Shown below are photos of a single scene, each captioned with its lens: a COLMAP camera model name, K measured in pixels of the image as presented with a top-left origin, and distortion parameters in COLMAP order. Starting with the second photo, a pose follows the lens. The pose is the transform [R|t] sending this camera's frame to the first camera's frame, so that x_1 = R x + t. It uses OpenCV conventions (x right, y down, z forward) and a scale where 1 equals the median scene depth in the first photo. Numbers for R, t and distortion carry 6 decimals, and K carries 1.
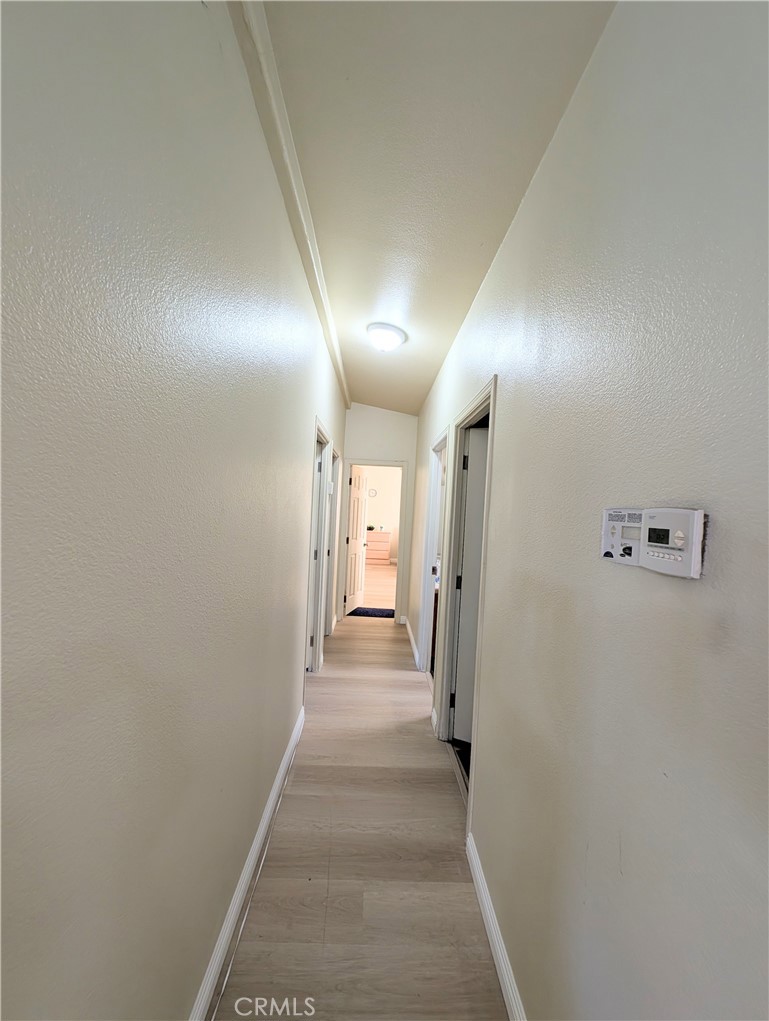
lens RADIAL K [[391.0, 0, 384.5], [0, 391.0, 510.5], [0, 0, 1]] dist [0.002033, -0.000257]
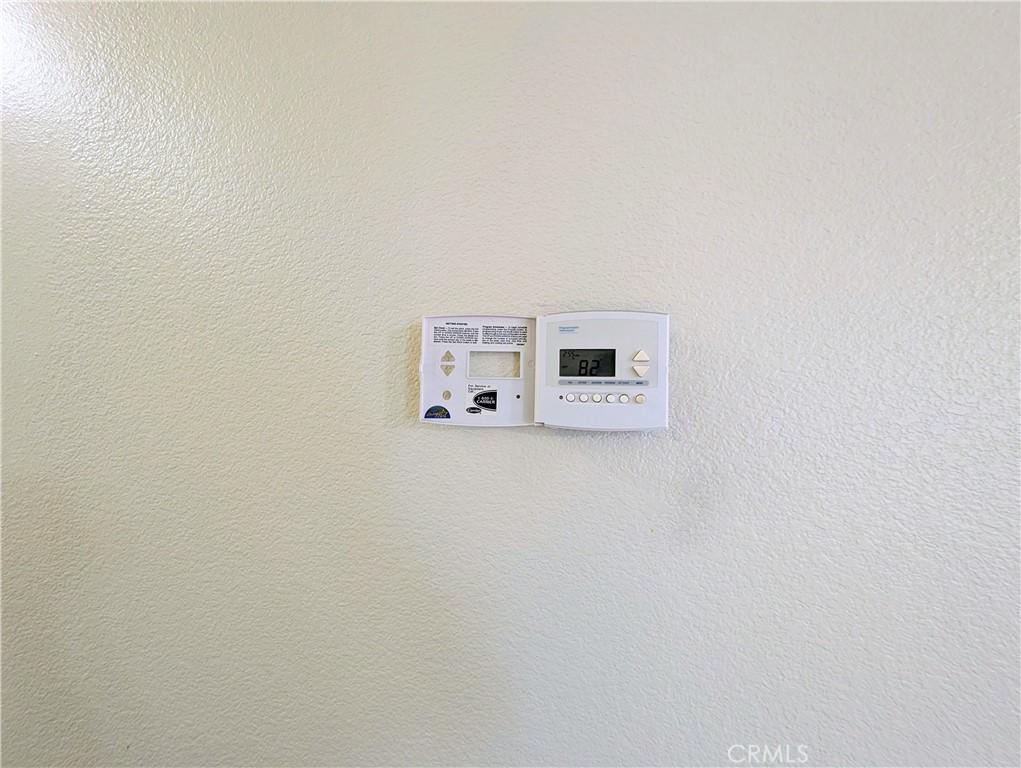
lens RADIAL K [[391.0, 0, 512.3], [0, 391.0, 385.6], [0, 0, 1]] dist [0.002033, -0.000257]
pose [[0.193377, -0.033150, 0.980564, 0.130513], [0.003961, 0.999447, 0.033007, 0.067487], [-0.981116, -0.002499, 0.193402, 0.861959]]
